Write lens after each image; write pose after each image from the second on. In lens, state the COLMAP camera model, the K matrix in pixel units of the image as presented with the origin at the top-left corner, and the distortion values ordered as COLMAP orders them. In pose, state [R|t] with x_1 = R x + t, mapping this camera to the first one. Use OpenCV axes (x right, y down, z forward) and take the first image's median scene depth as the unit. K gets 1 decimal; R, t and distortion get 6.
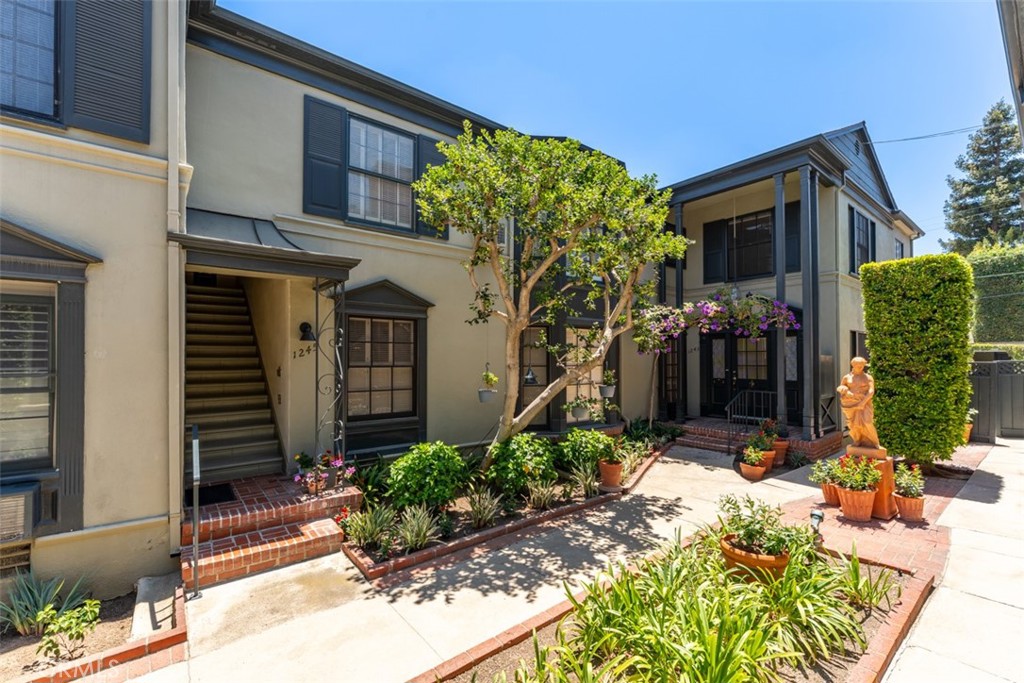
lens RADIAL K [[433.8, 0, 473.5], [0, 433.8, 353.1], [0, 0, 1]] dist [-0.002155, -0.000758]
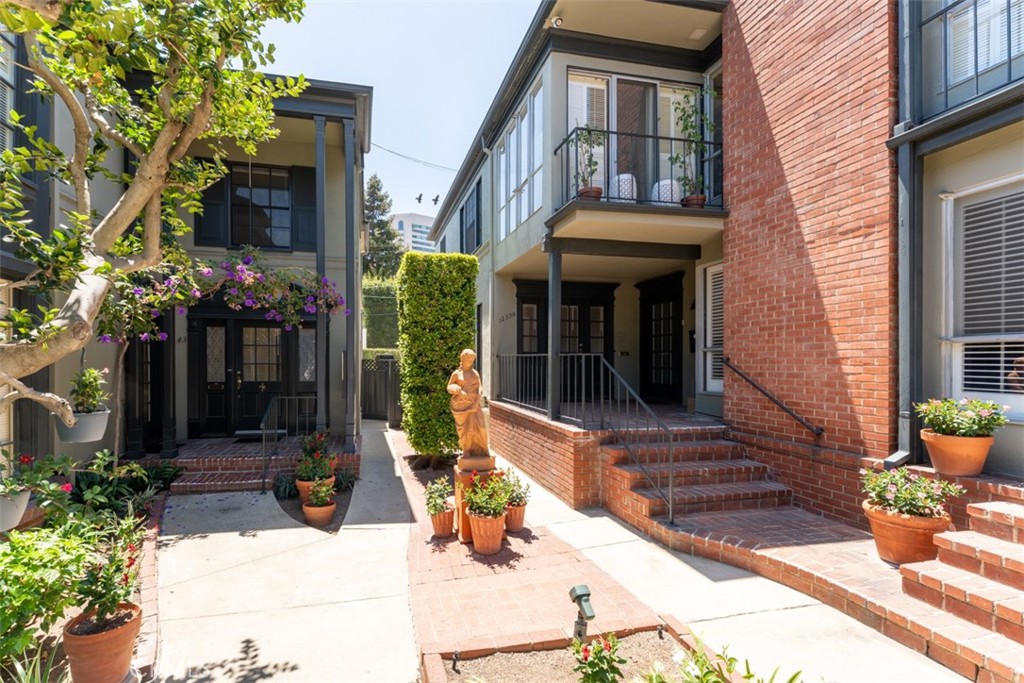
lens RADIAL K [[433.9, 0, 446.7], [0, 433.9, 360.5], [0, 0, 1]] dist [-0.002301, 0.000096]
pose [[0.393238, 0.009776, 0.919385, 0.089227], [-0.018618, 0.999823, -0.002668, 0.027695], [-0.919248, -0.016068, 0.393351, 0.573852]]
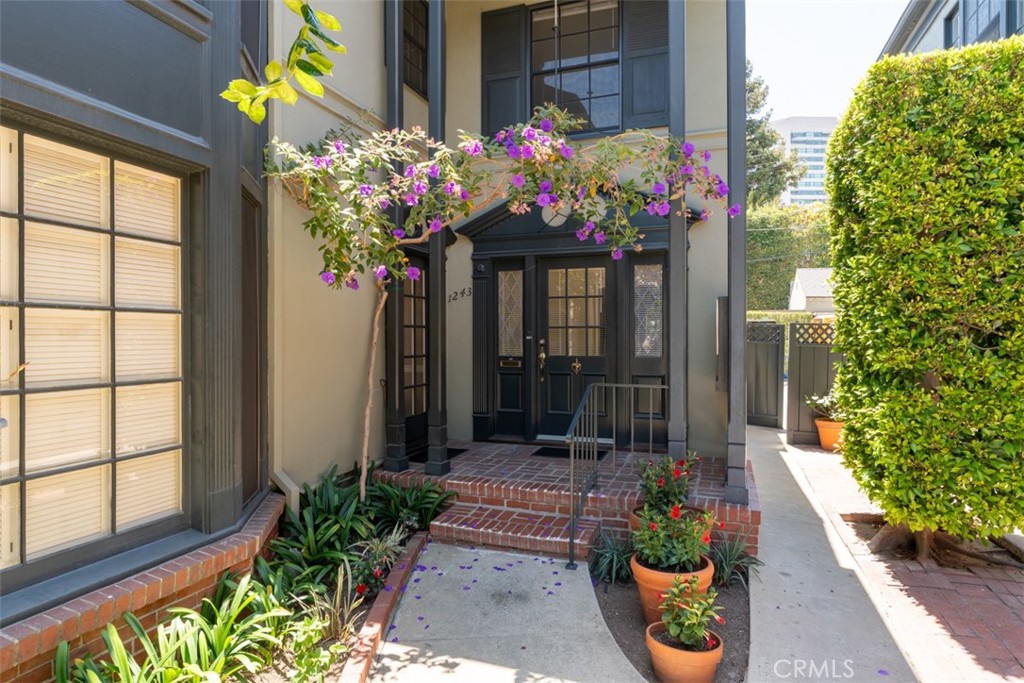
lens RADIAL K [[552.7, 0, 539.9], [0, 552.7, 348.9], [0, 0, 1]] dist [-0.000604, -0.001386]
pose [[0.780344, -0.006275, 0.625319, 0.347232], [-0.014135, 0.999517, 0.027669, 0.053005], [-0.625191, -0.030431, 0.779879, 0.812658]]
